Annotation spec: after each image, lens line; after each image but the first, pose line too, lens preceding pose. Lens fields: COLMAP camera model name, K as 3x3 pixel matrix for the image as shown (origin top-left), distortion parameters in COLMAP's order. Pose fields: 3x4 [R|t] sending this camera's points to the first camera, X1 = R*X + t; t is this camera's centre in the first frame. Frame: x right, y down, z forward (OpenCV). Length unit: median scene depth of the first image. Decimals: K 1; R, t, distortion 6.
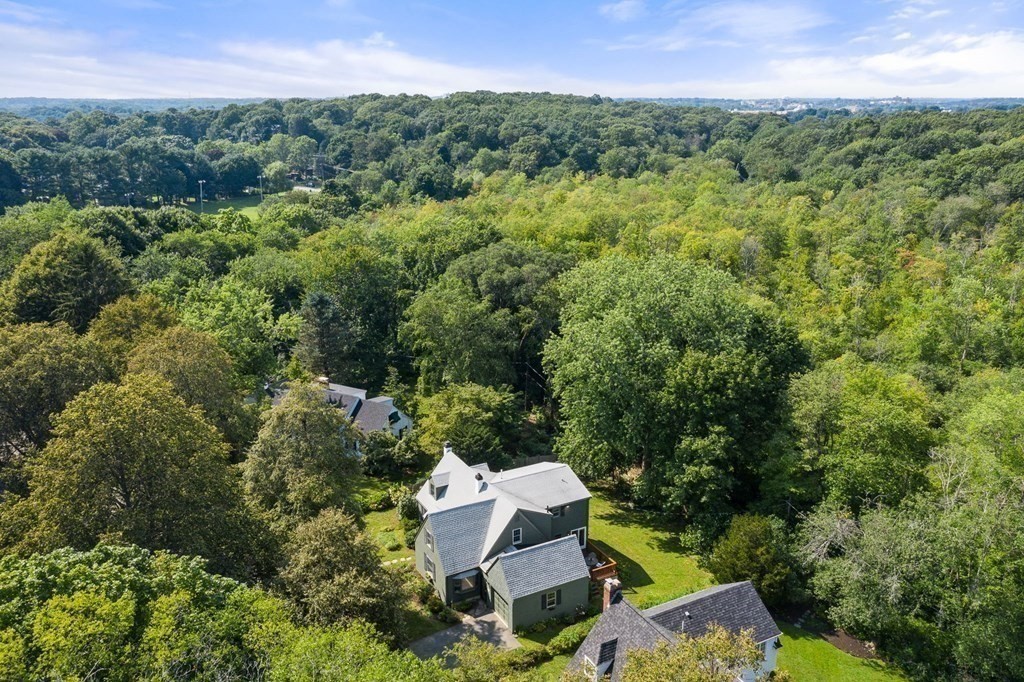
lens RADIAL K [[793.3, 0, 512.0], [0, 793.3, 341.0], [0, 0, 1]] dist [-0.012892, -0.004466]
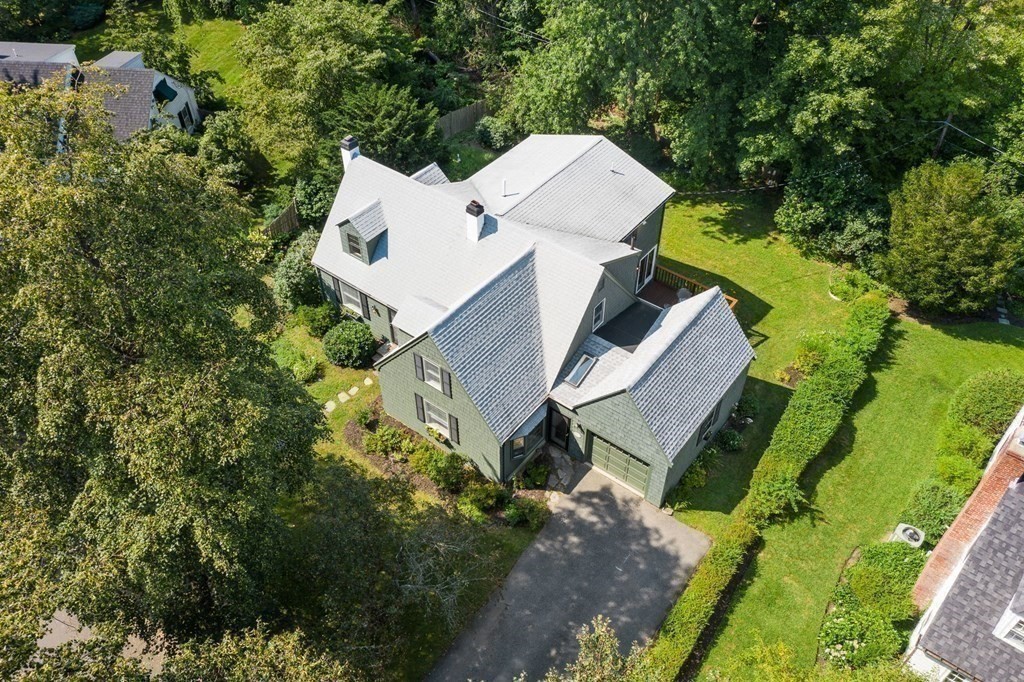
lens RADIAL K [[793.3, 0, 512.0], [0, 793.3, 341.0], [0, 0, 1]] dist [-0.012892, -0.004466]
pose [[0.913152, -0.286249, 0.290197, -0.174931], [0.109695, 0.858240, 0.501390, 0.006796], [-0.392581, -0.426012, 0.815103, 0.563598]]
